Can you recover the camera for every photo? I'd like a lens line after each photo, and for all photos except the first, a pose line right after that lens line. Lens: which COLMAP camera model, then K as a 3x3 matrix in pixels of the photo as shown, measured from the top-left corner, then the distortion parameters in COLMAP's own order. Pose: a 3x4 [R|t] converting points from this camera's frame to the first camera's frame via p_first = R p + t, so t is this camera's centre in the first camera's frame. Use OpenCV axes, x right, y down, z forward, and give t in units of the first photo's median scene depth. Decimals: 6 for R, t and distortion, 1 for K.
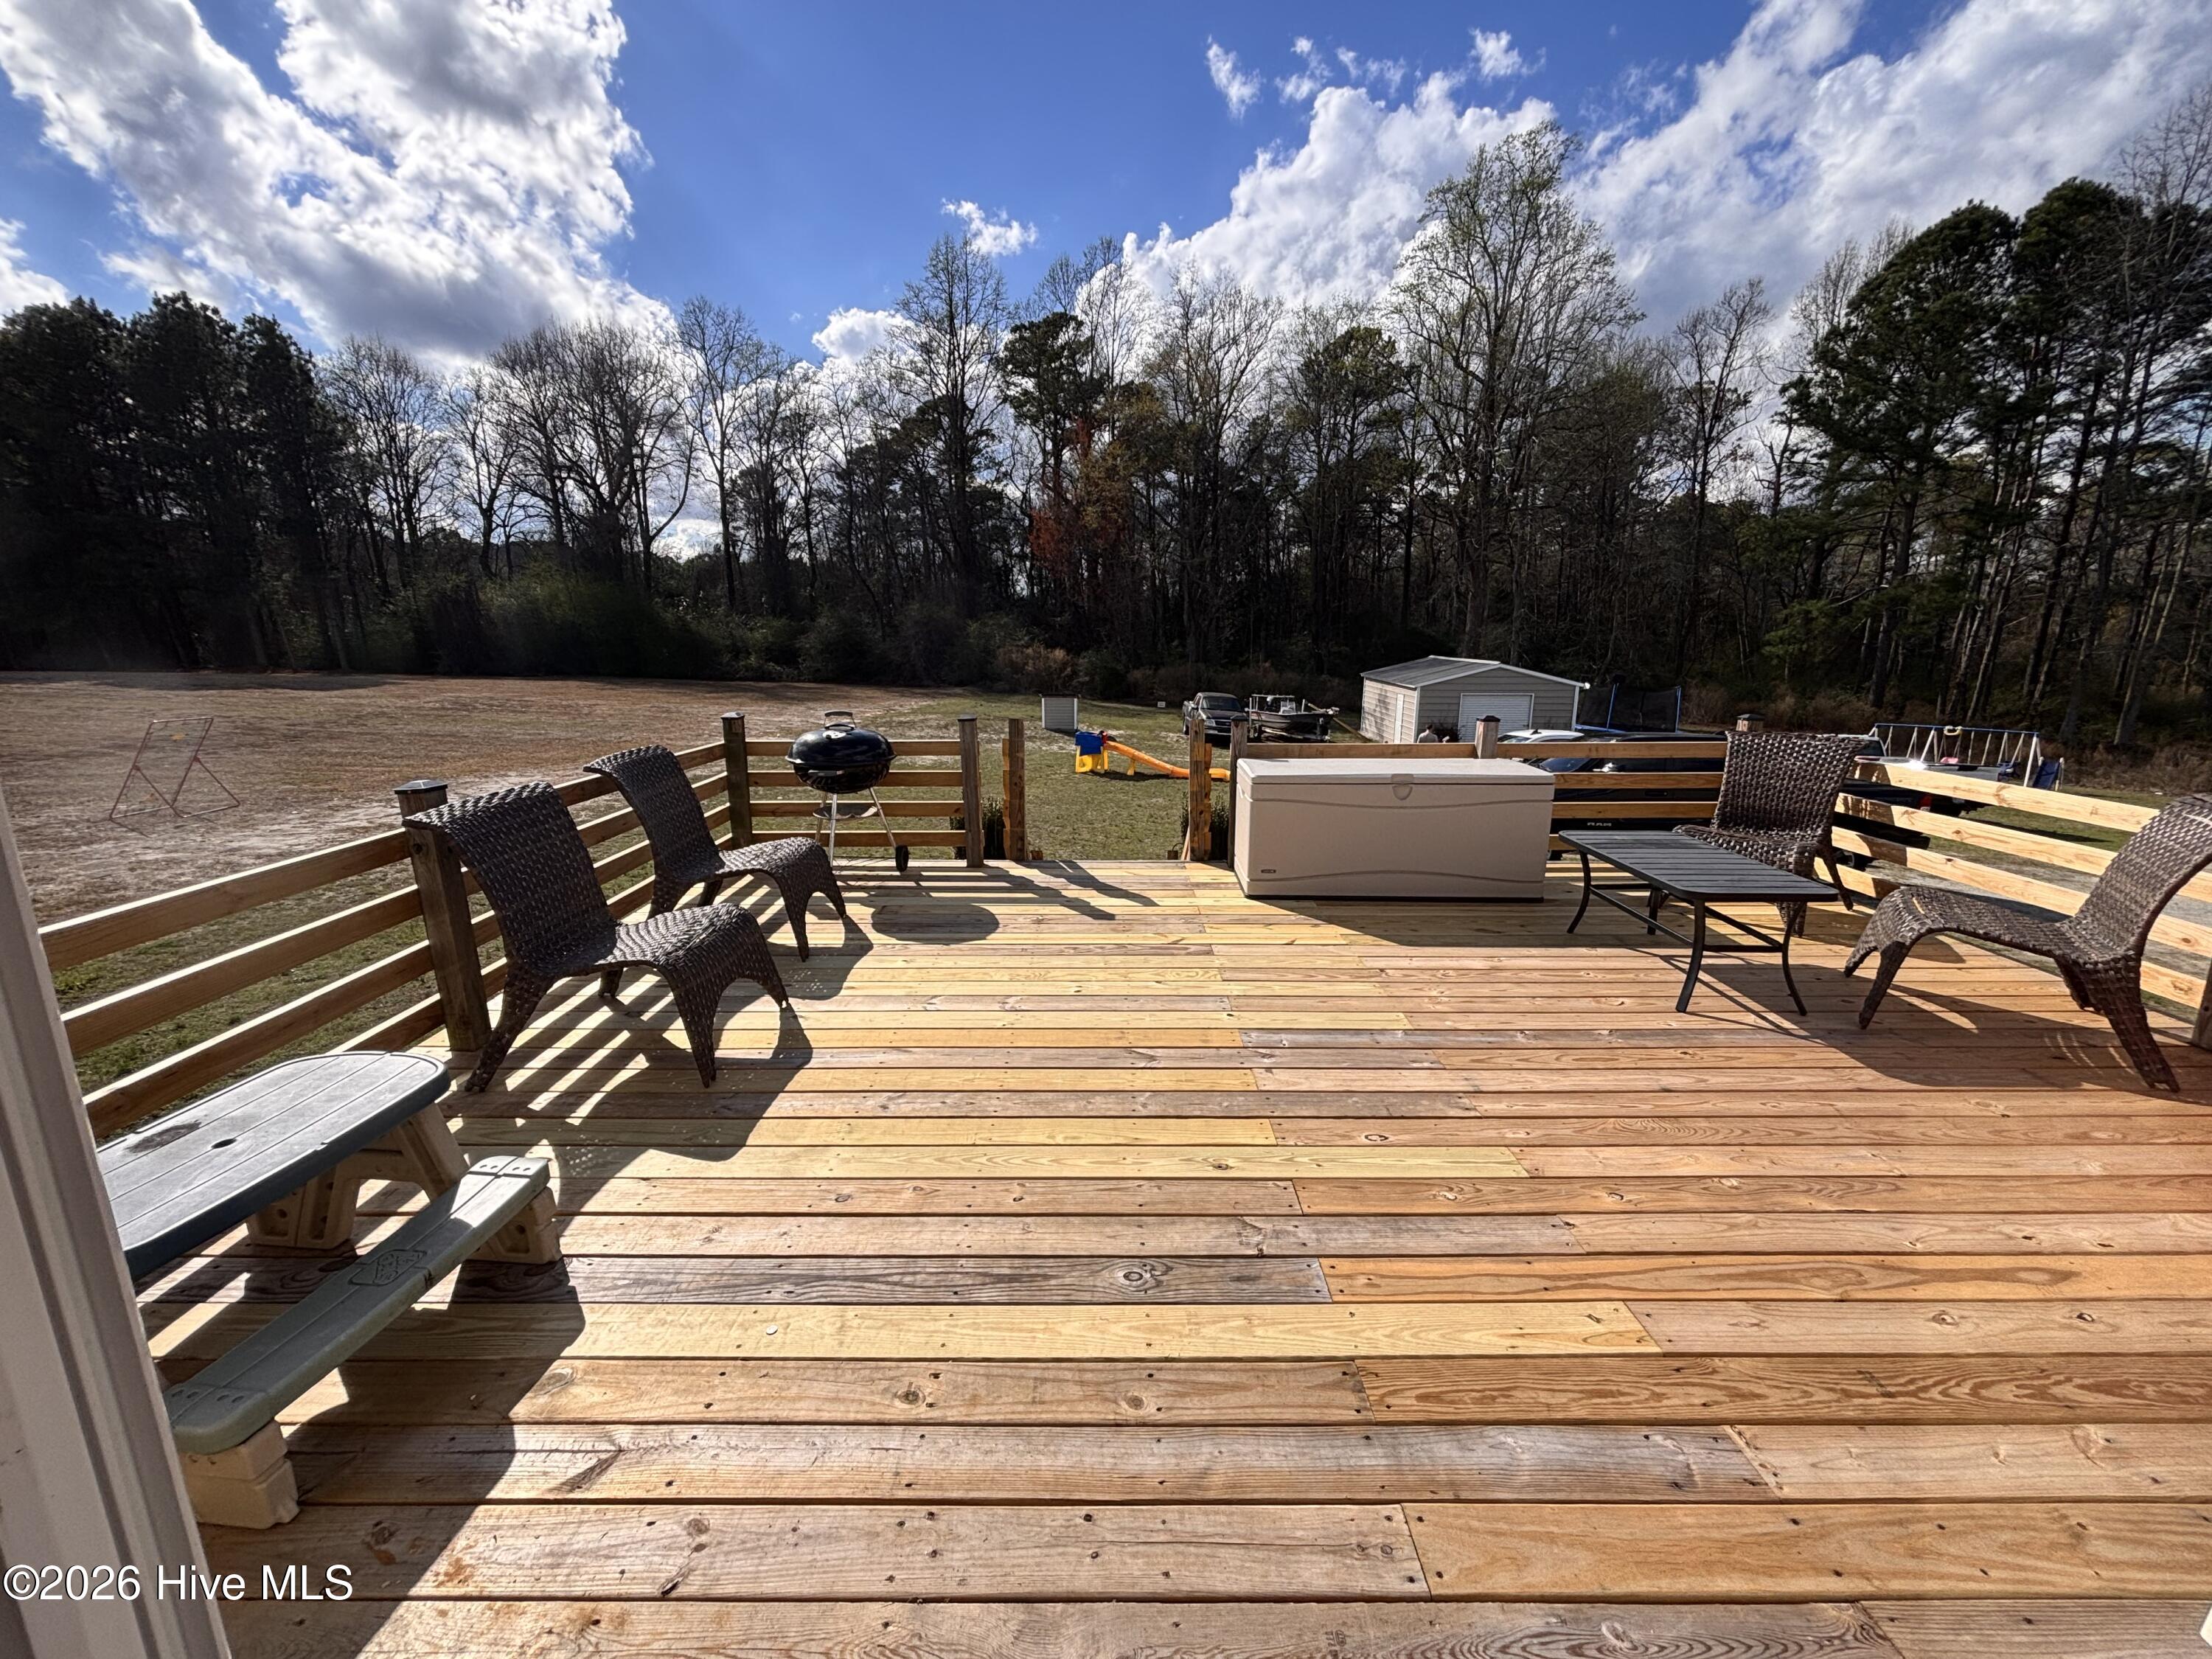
lens RADIAL K [[893.4, 0, 1106.0], [0, 893.4, 829.5], [0, 0, 1]] dist [-0.000162, 0.000058]
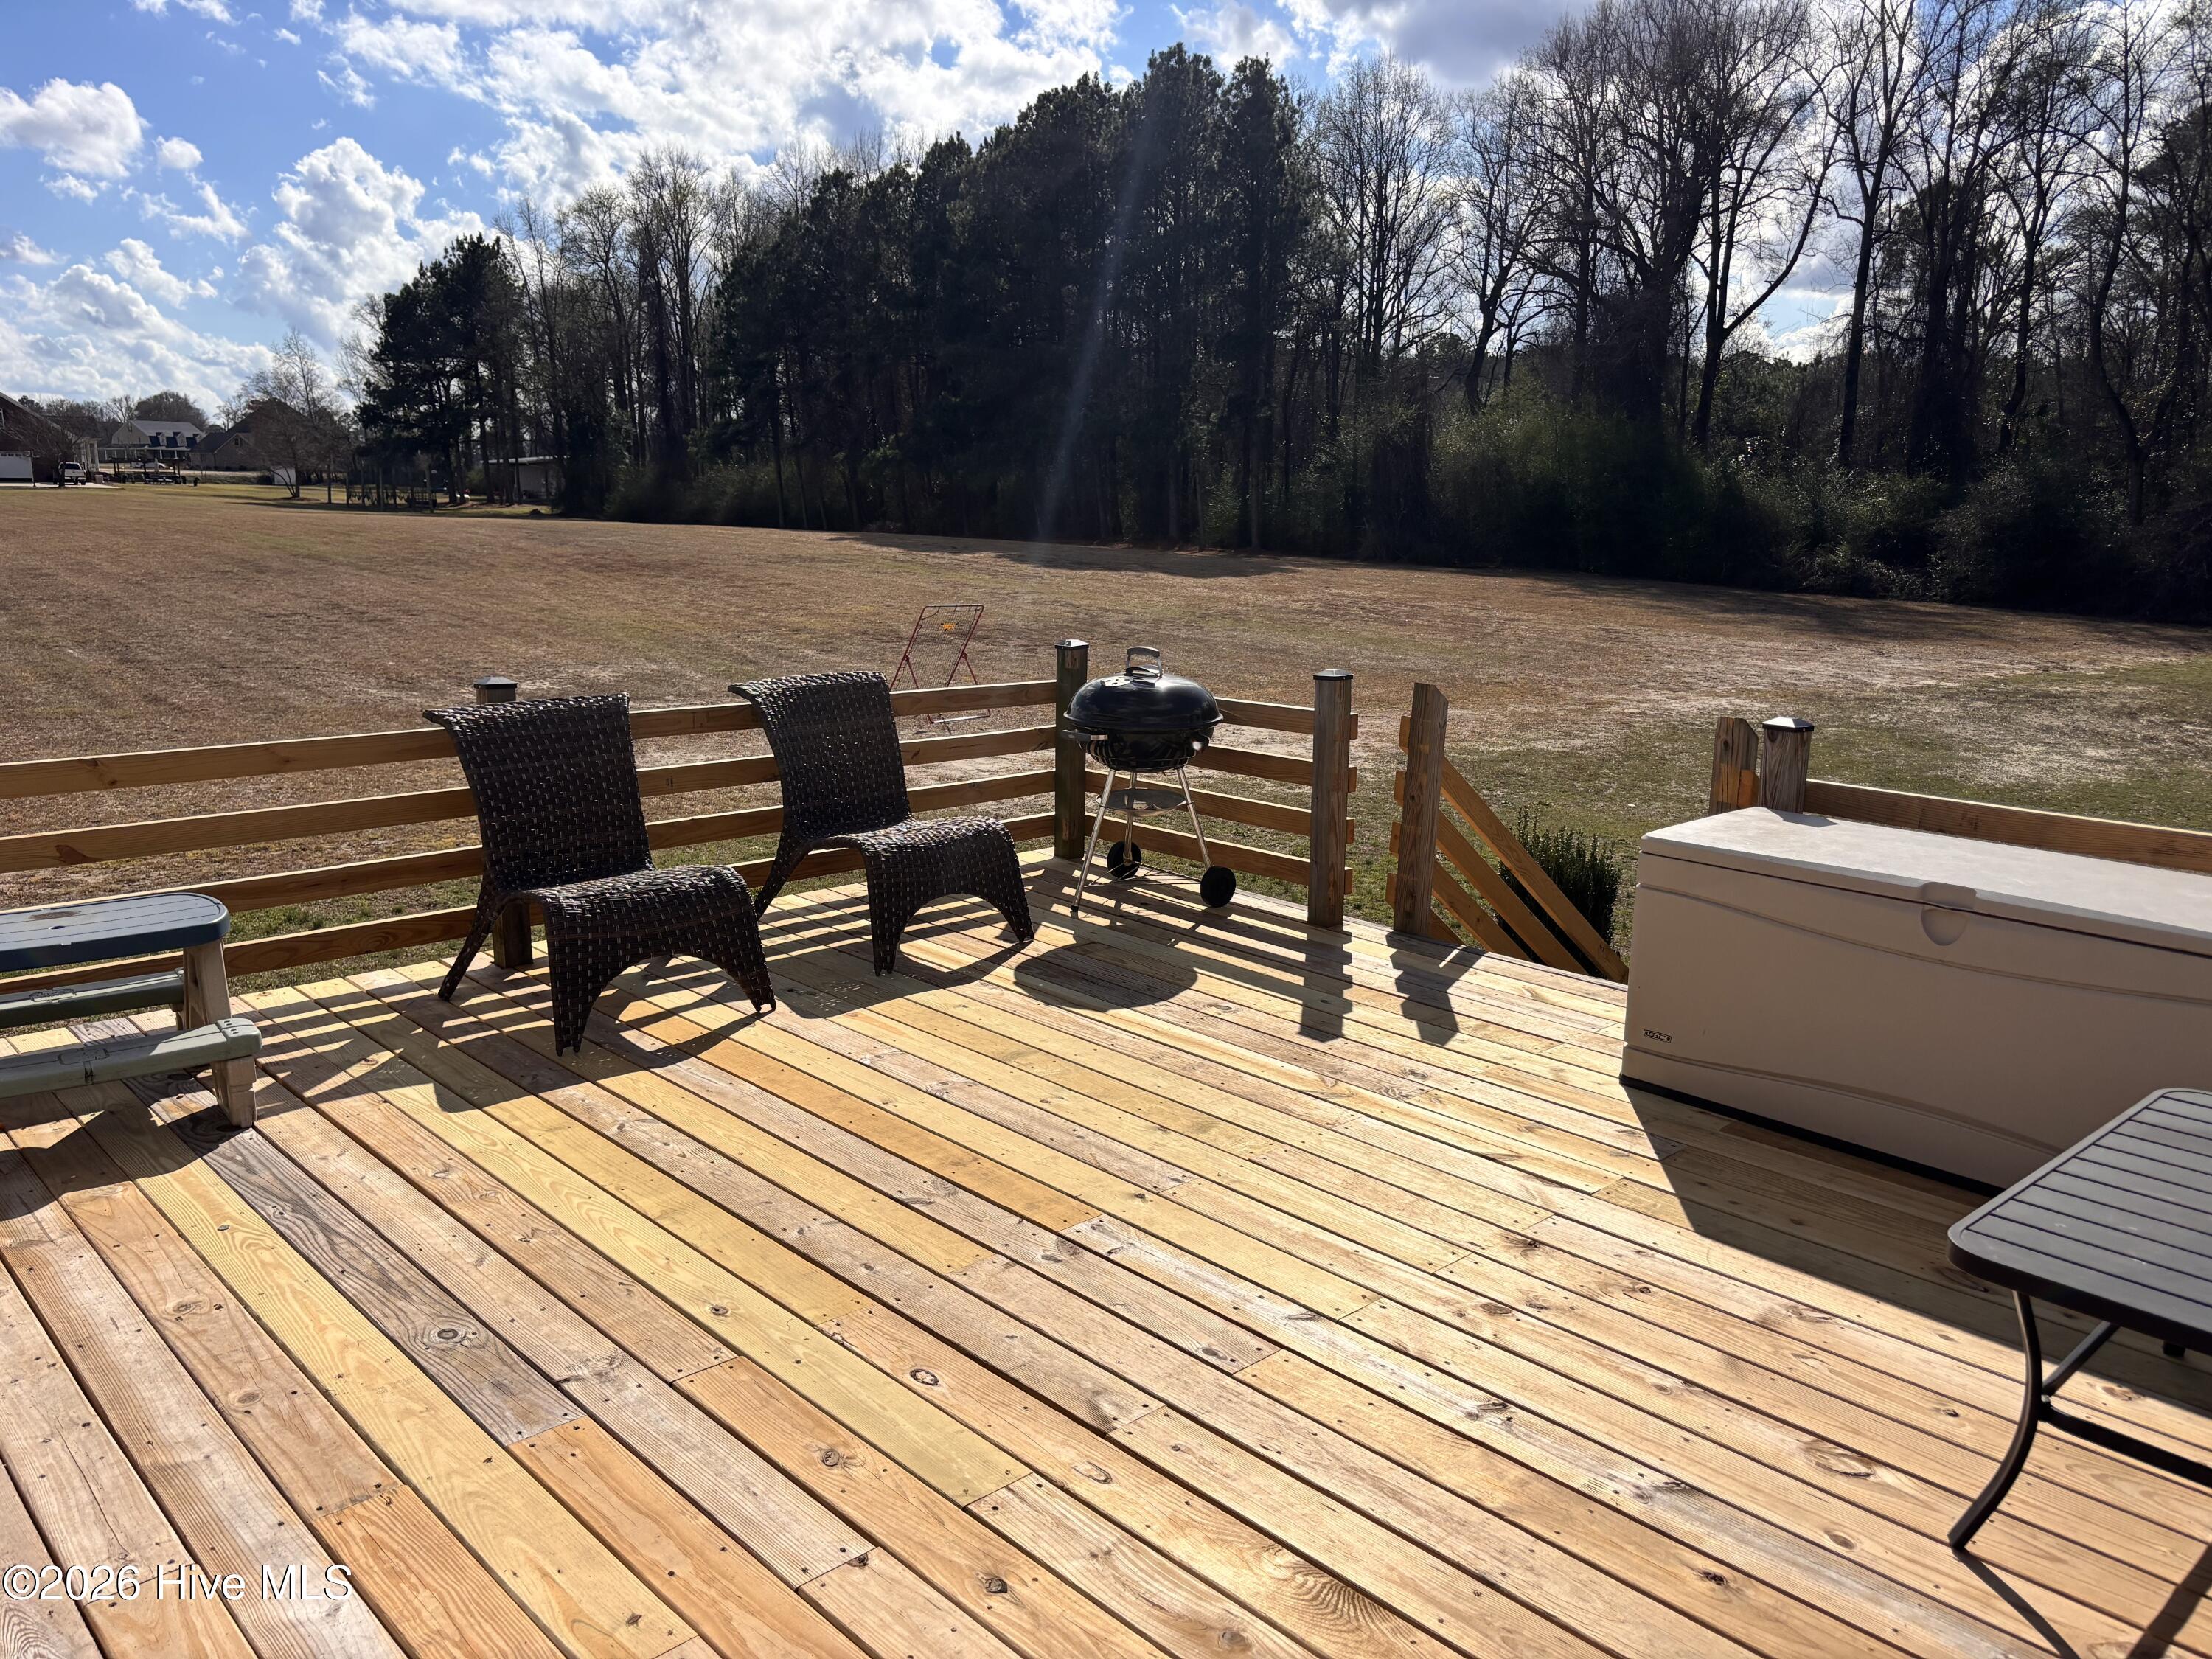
lens RADIAL K [[1692.0, 0, 1106.0], [0, 1692.0, 829.5], [0, 0, 1]] dist [0.011453, 0.004050]
pose [[0.682261, 0.154004, -0.714704, 0.291654], [-0.171309, 0.984023, 0.048503, -0.026659], [0.710755, 0.089344, 0.697743, 0.059031]]
